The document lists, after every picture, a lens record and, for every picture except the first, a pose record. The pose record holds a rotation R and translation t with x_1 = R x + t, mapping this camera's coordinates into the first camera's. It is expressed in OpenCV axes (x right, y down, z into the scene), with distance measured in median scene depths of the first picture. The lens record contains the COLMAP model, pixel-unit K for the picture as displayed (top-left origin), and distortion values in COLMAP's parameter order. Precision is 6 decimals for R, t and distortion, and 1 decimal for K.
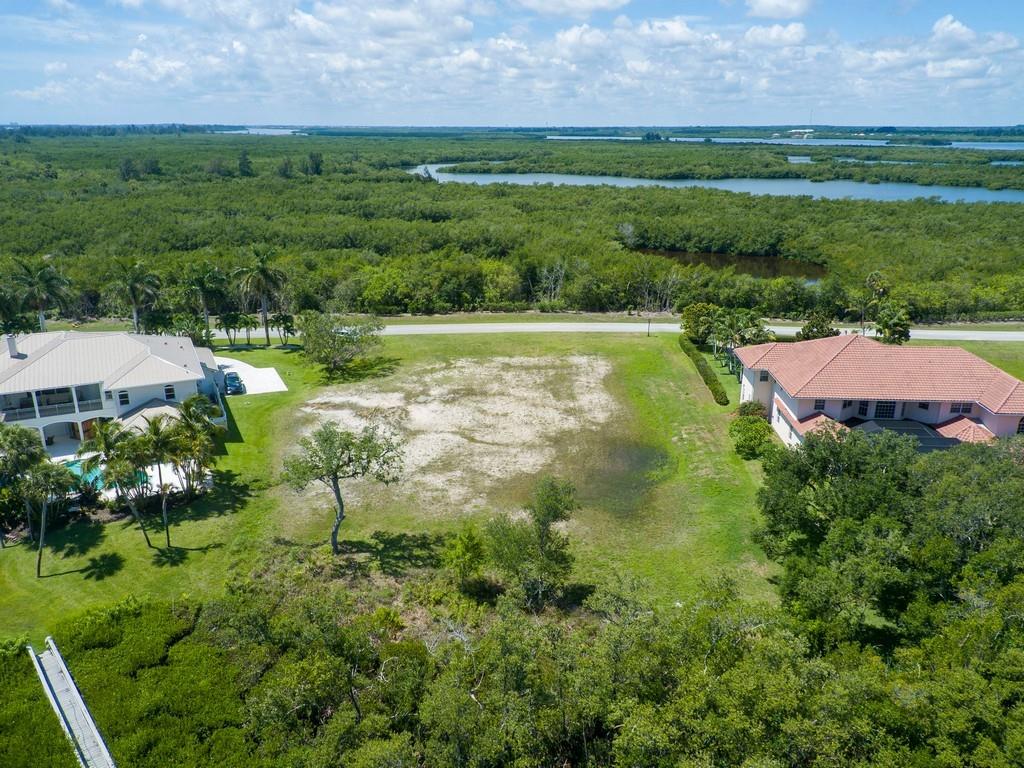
lens RADIAL K [[760.8, 0, 512.0], [0, 760.8, 384.0], [0, 0, 1]] dist [0.051658, -0.063004]
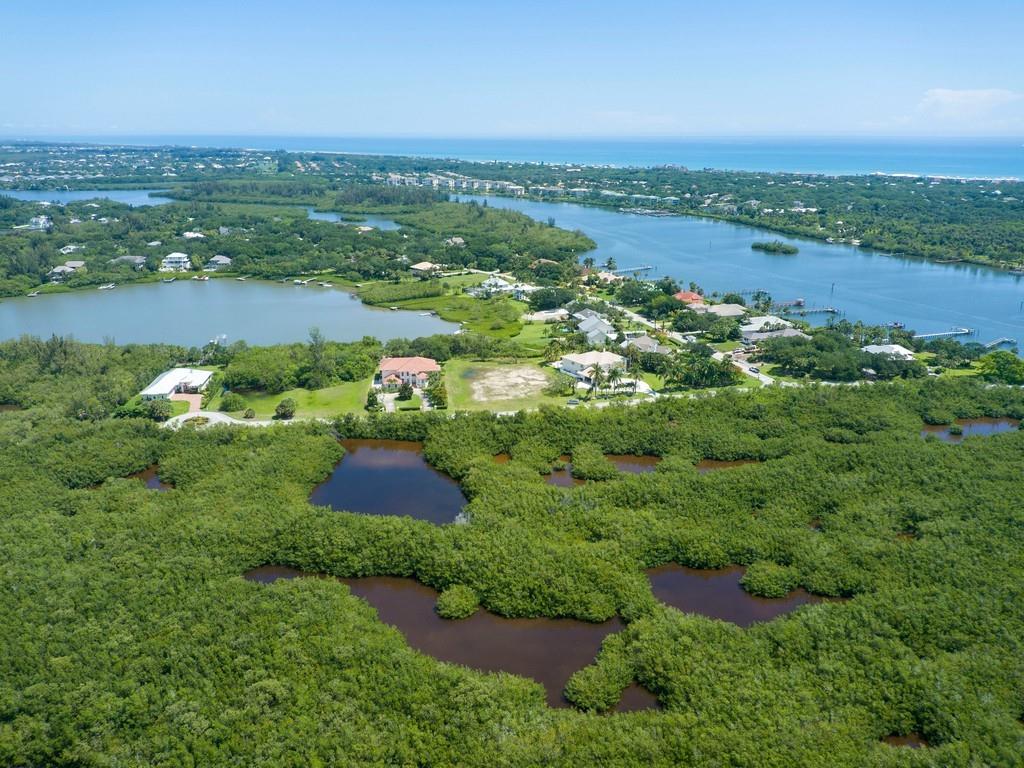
lens RADIAL K [[790.4, 0, 512.0], [0, 790.4, 384.0], [0, 0, 1]] dist [0.090678, -0.147007]
pose [[-0.981532, 0.055395, -0.183103, 0.414390], [-0.063711, 0.807854, 0.585929, -1.444101], [0.180378, 0.586774, -0.789405, 2.633575]]
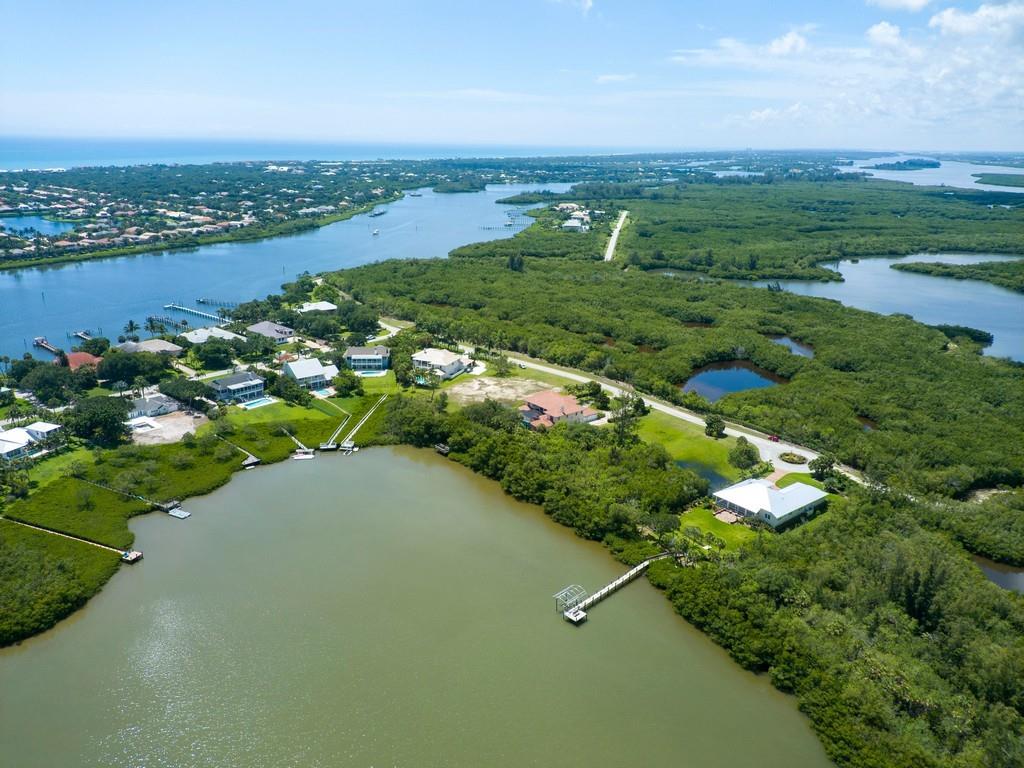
lens RADIAL K [[765.0, 0, 512.0], [0, 765.0, 384.0], [0, 0, 1]] dist [0.090504, -0.138479]
pose [[0.677486, 0.232104, -0.697954, 1.696663], [-0.250752, 0.964945, 0.077493, -0.194754], [0.691473, 0.122513, 0.711938, -1.077780]]
